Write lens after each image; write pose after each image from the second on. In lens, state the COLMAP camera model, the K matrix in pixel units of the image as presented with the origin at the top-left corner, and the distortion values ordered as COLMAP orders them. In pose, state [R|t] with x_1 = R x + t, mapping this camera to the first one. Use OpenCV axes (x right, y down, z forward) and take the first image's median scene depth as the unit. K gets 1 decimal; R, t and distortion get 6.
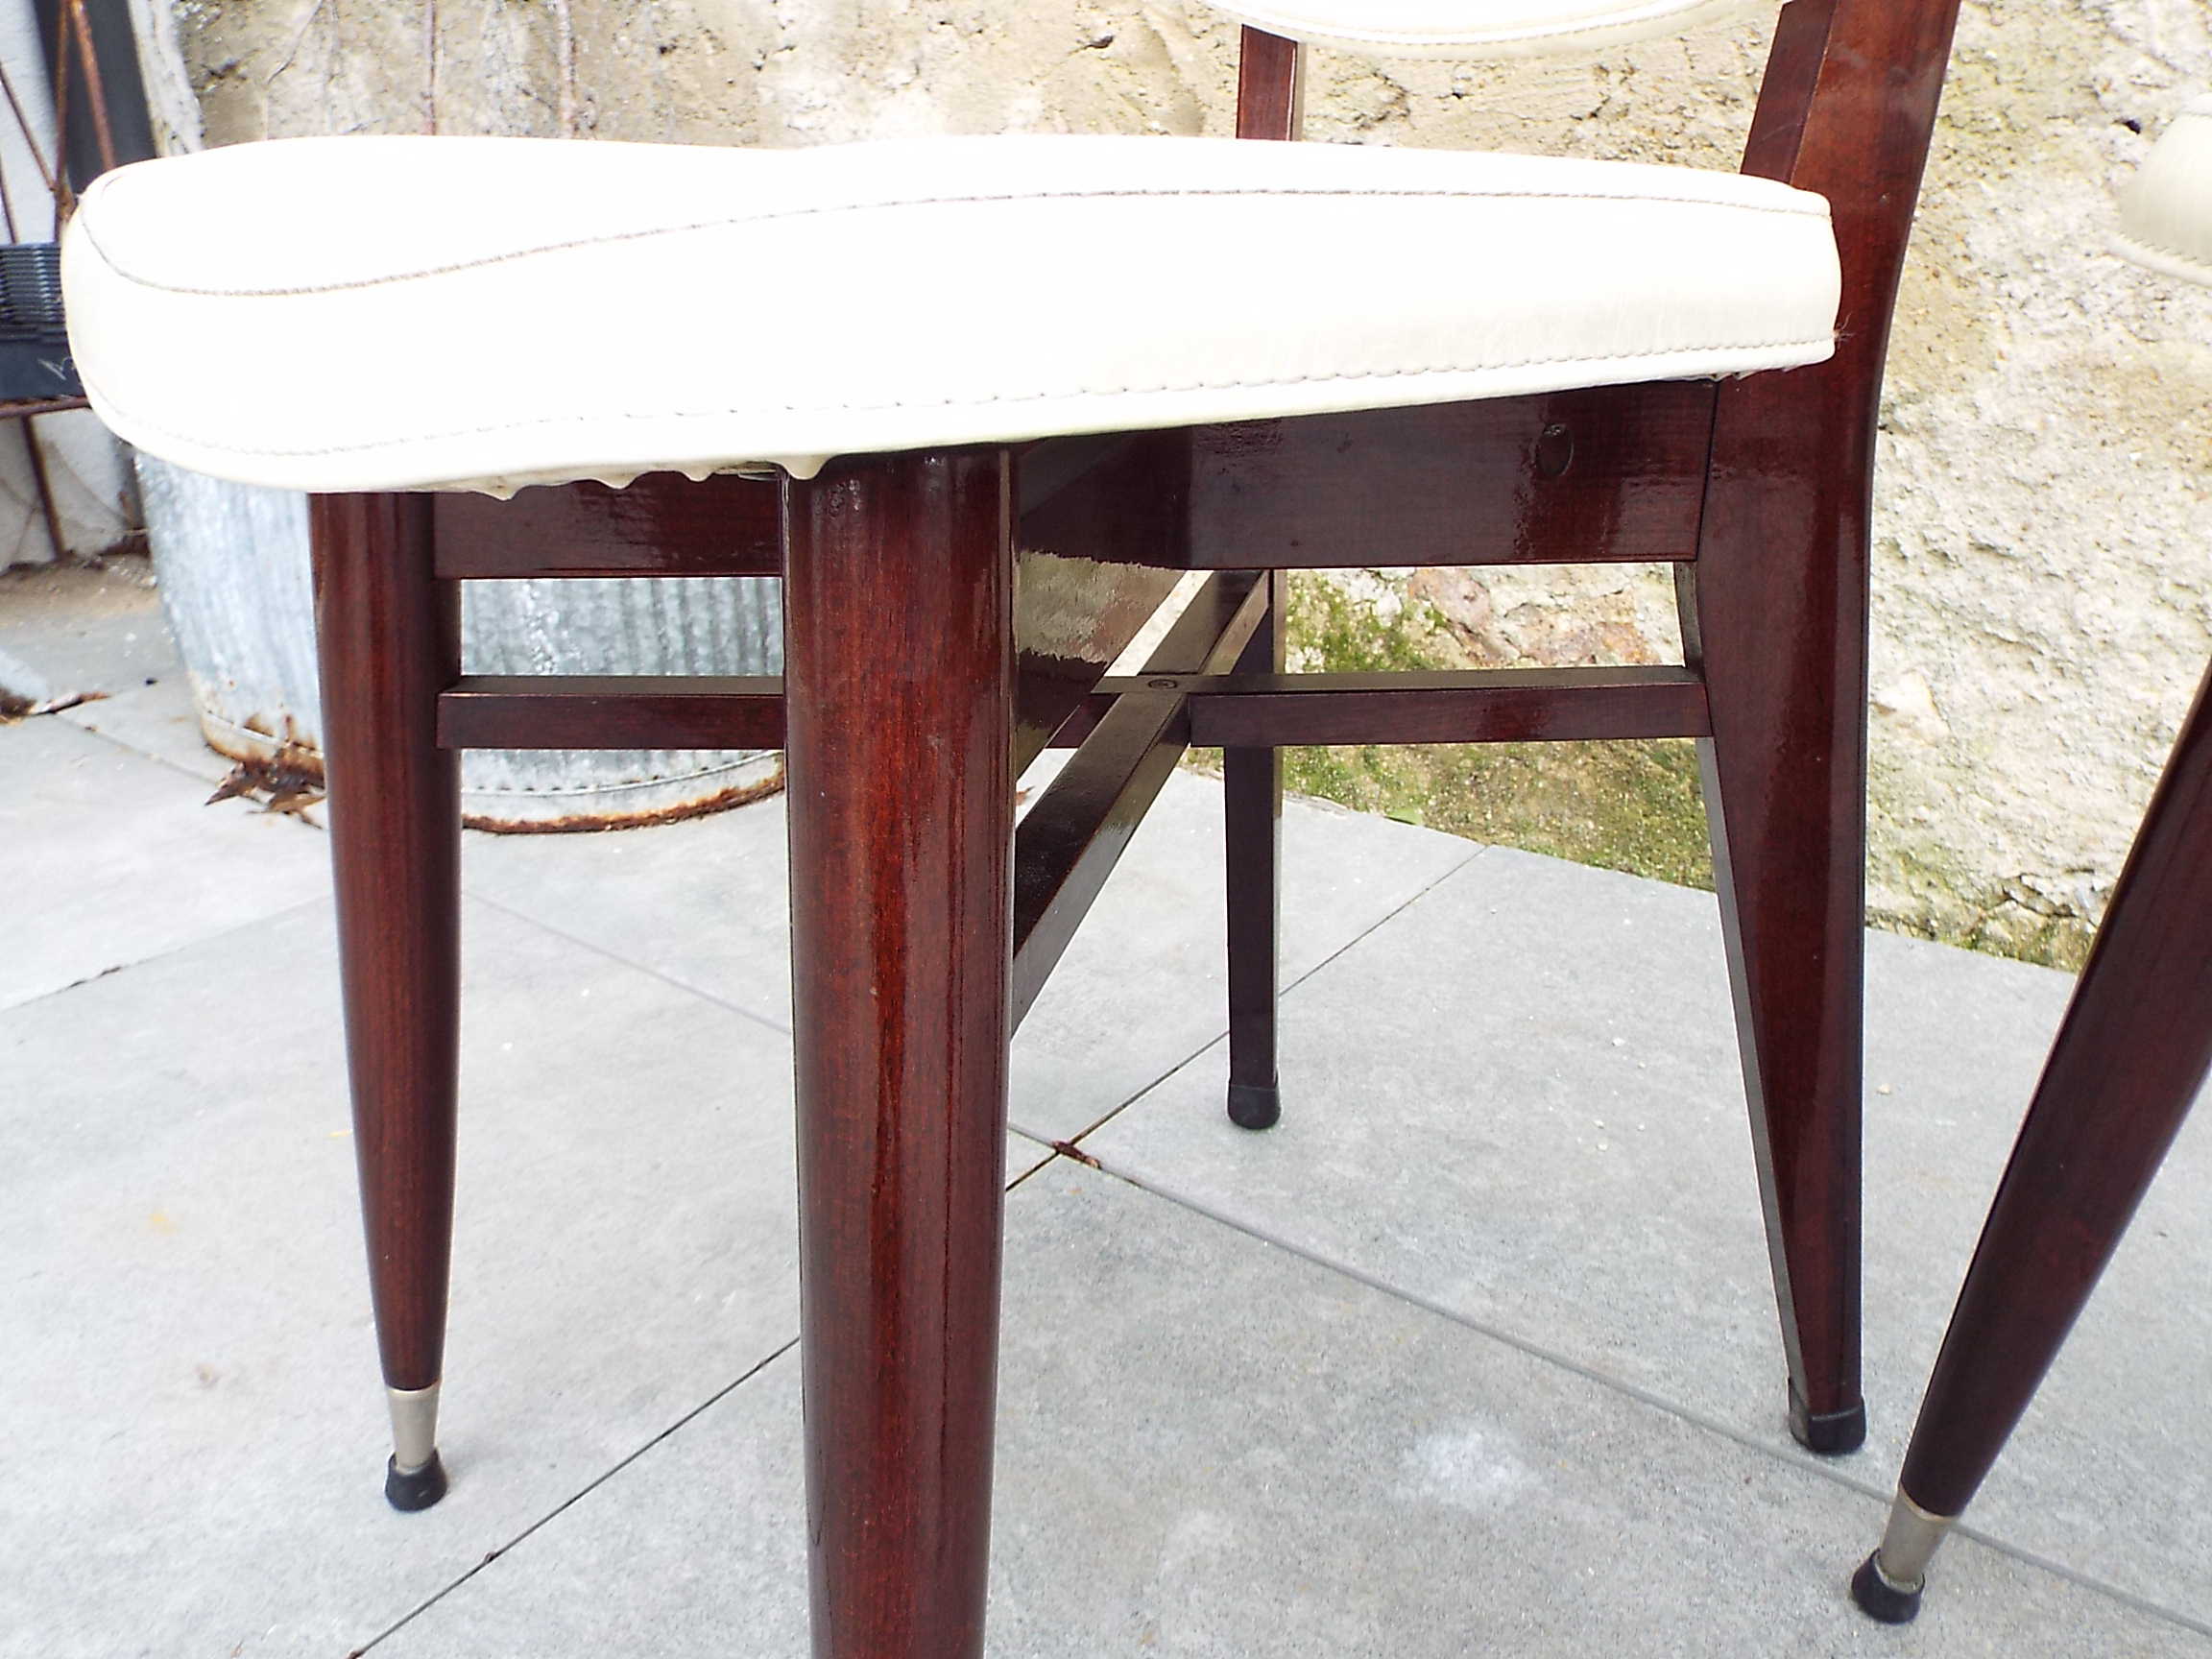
lens RADIAL K [[1708.1, 0, 1101.5], [0, 1708.1, 840.6], [0, 0, 1]] dist [0.035308, -0.011261]
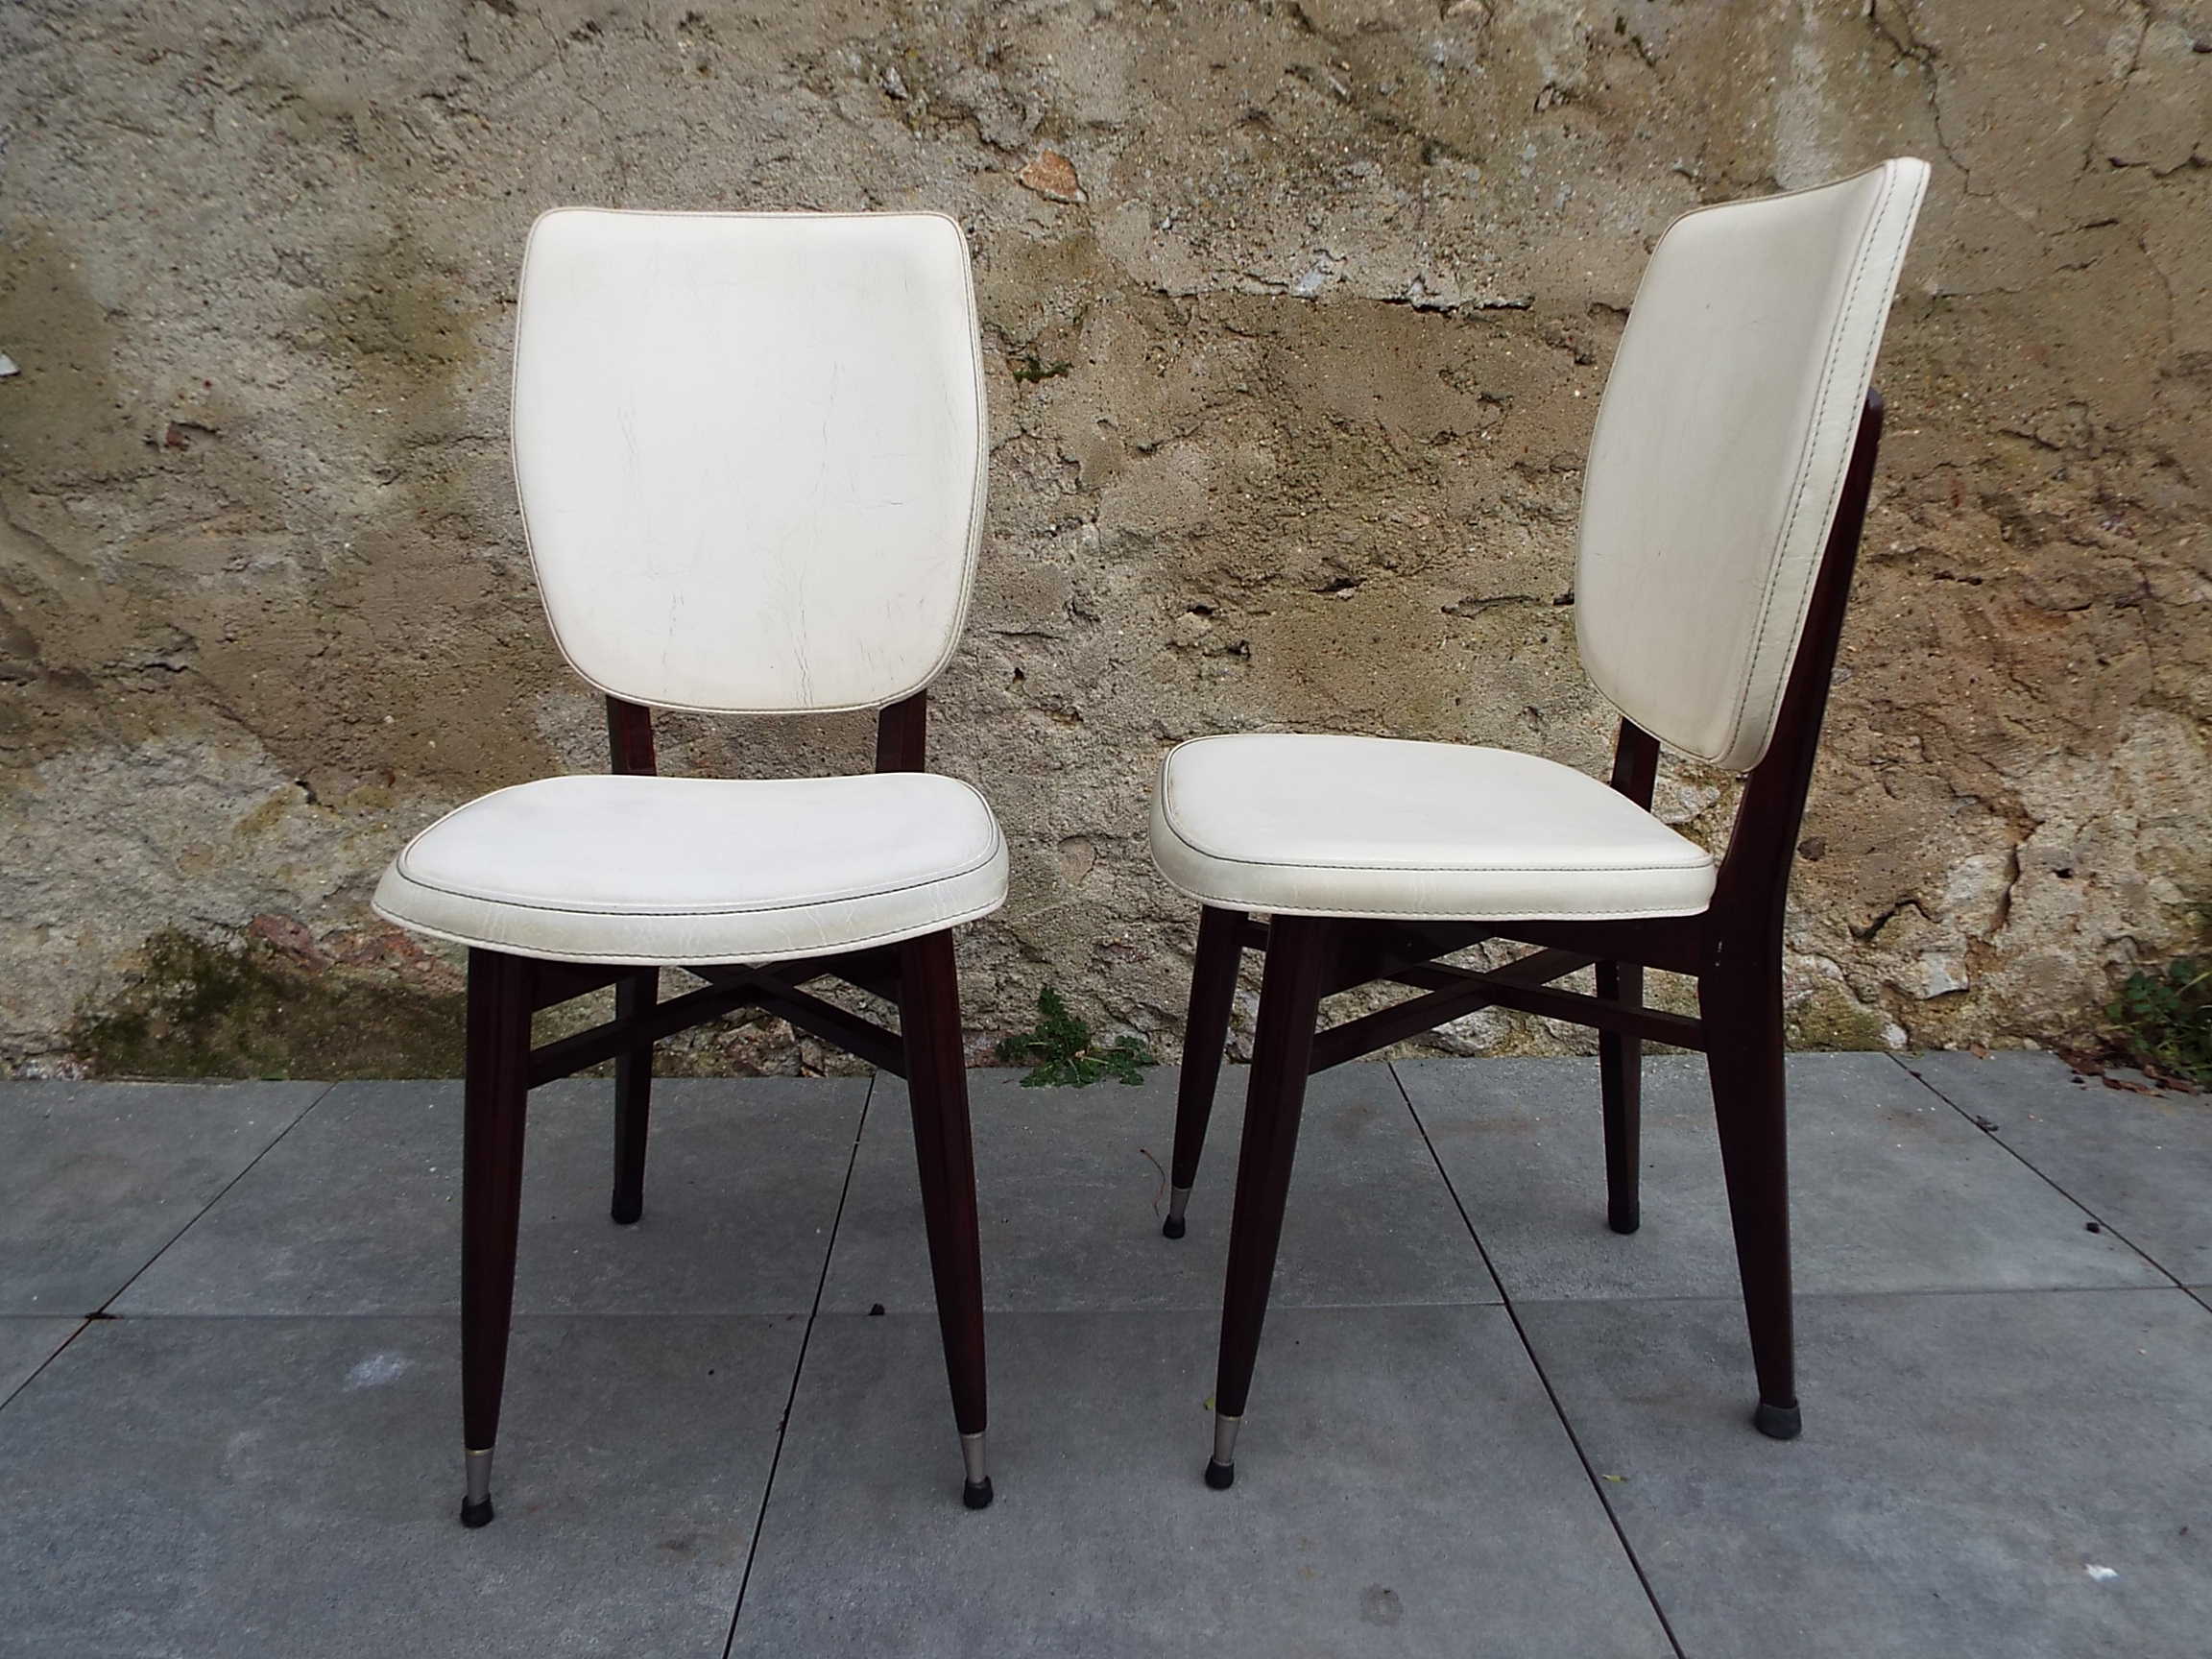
lens RADIAL K [[1671.3, 0, 1115.0], [0, 1671.3, 836.3], [0, 0, 1]] dist [0.001936, 0.036741]
pose [[0.770850, -0.132823, 0.623016, -0.198127], [0.211762, 0.975830, -0.053970, 0.021675], [-0.600789, 0.173533, 0.780345, -0.876010]]
